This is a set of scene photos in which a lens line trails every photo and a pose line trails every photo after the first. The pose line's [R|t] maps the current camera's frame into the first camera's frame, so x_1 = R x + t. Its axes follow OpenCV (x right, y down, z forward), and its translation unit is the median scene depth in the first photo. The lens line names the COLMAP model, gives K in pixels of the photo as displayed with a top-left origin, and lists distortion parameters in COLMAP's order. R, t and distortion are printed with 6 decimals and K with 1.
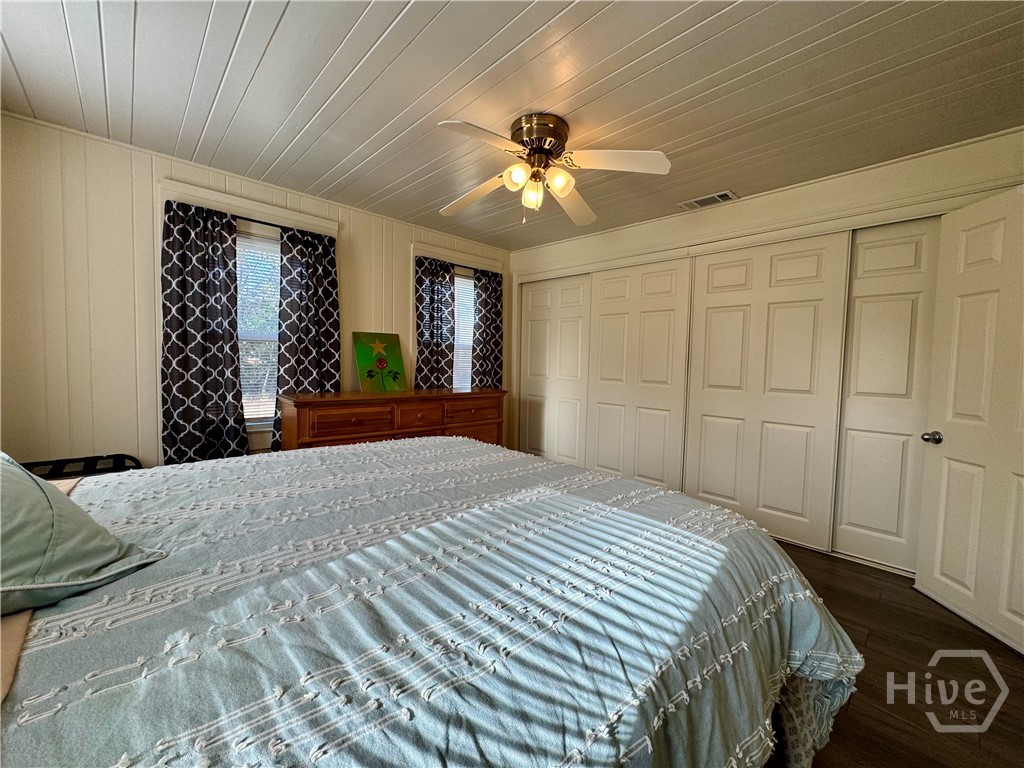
lens RADIAL K [[409.8, 0, 512.4], [0, 409.8, 381.0], [0, 0, 1]] dist [-0.006358, 0.000391]
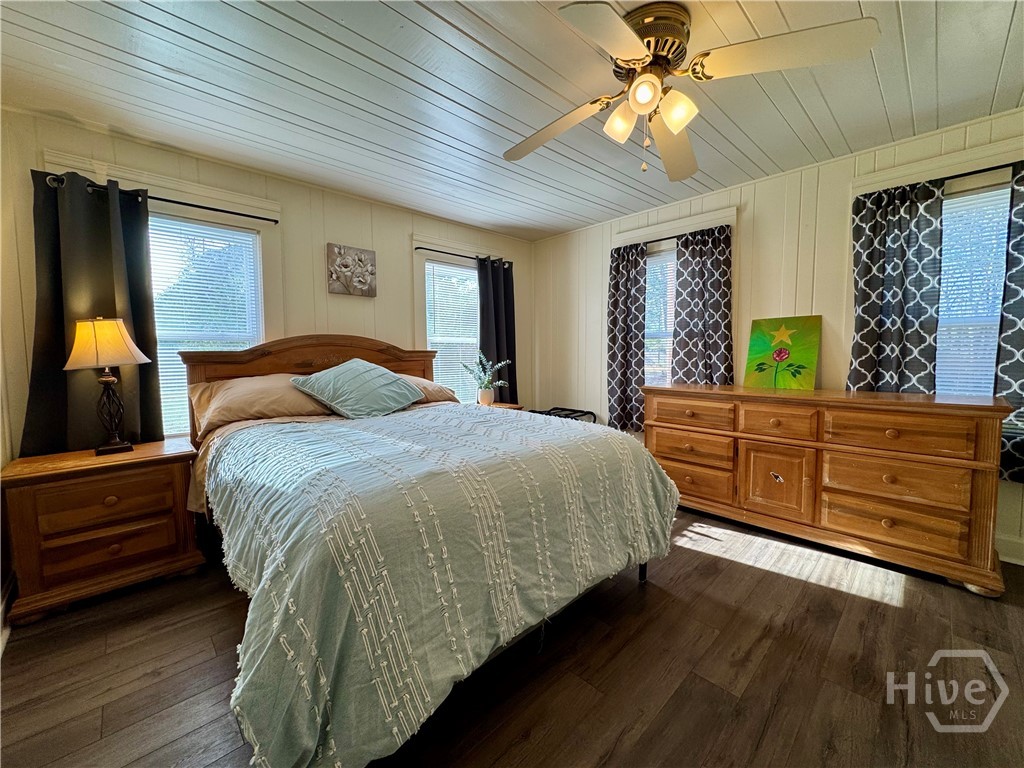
lens RADIAL K [[409.8, 0, 521.5], [0, 409.8, 384.2], [0, 0, 1]] dist [-0.006358, 0.000391]
pose [[0.015300, 0.054857, -0.998377, 0.490711], [-0.034399, 0.997932, 0.054305, -0.010468], [0.999291, 0.033512, 0.017155, 0.463496]]
